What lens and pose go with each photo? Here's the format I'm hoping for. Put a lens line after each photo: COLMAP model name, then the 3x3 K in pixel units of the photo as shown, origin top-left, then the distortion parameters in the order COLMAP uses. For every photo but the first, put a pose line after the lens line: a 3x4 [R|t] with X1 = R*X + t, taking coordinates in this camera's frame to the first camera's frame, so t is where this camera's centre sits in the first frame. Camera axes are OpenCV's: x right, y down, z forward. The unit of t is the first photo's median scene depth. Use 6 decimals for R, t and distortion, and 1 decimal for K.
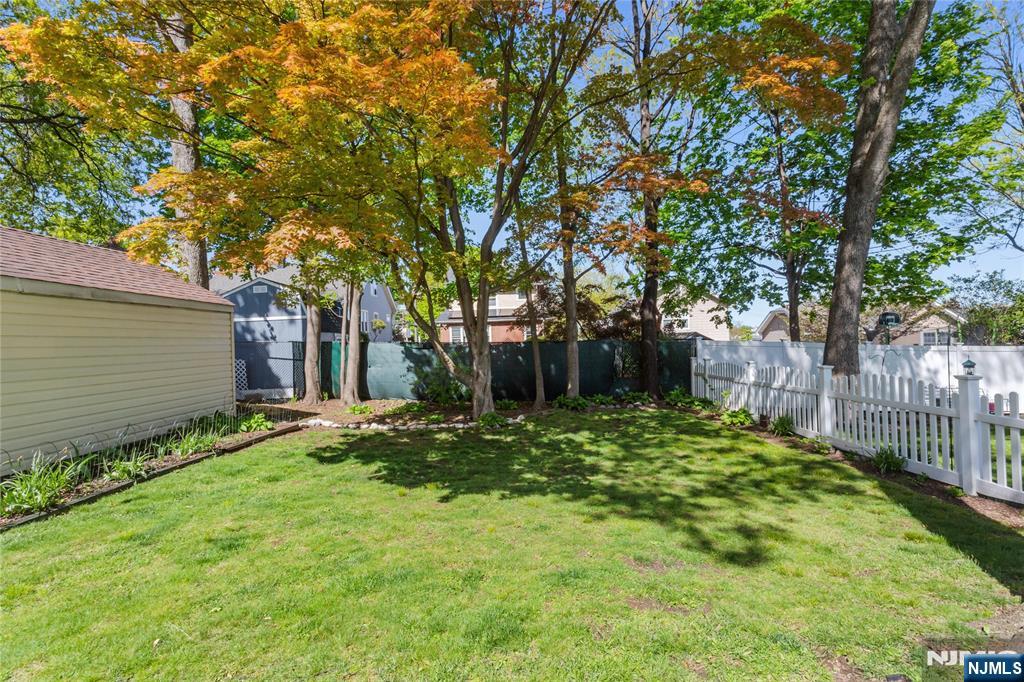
lens RADIAL K [[491.2, 0, 526.9], [0, 491.2, 339.4], [0, 0, 1]] dist [0.002780, 0.001016]
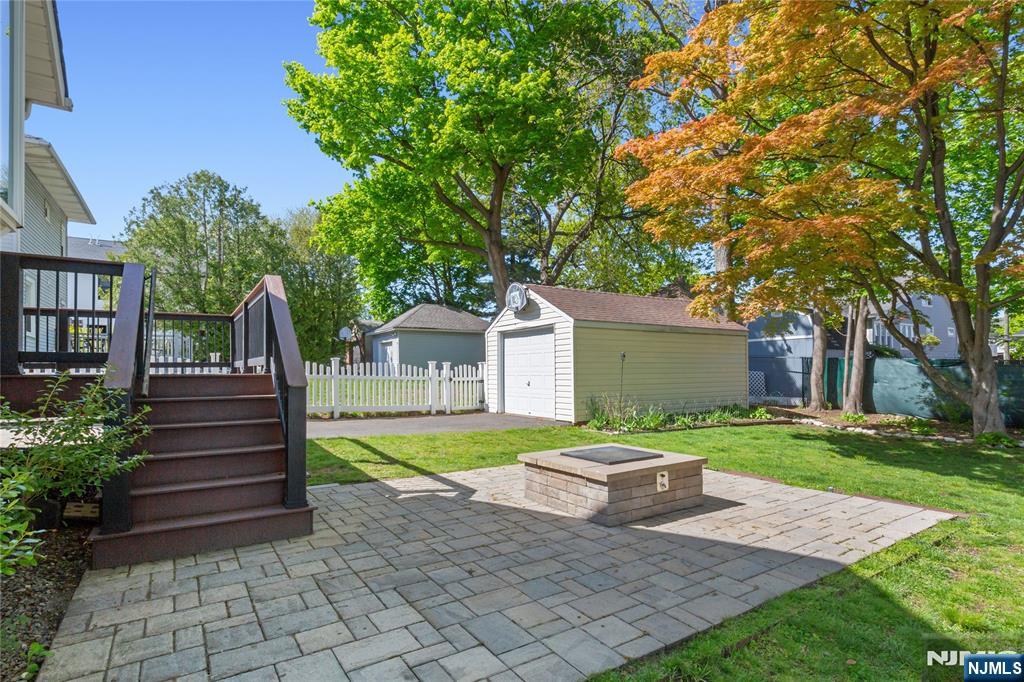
lens RADIAL K [[513.6, 0, 511.9], [0, 513.6, 368.2], [0, 0, 1]] dist [0.000295, 0.000010]
pose [[0.528852, 0.023753, -0.848381, 0.288508], [-0.006330, 0.999691, 0.024043, 0.007309], [0.848690, -0.007345, 0.528839, -0.343733]]
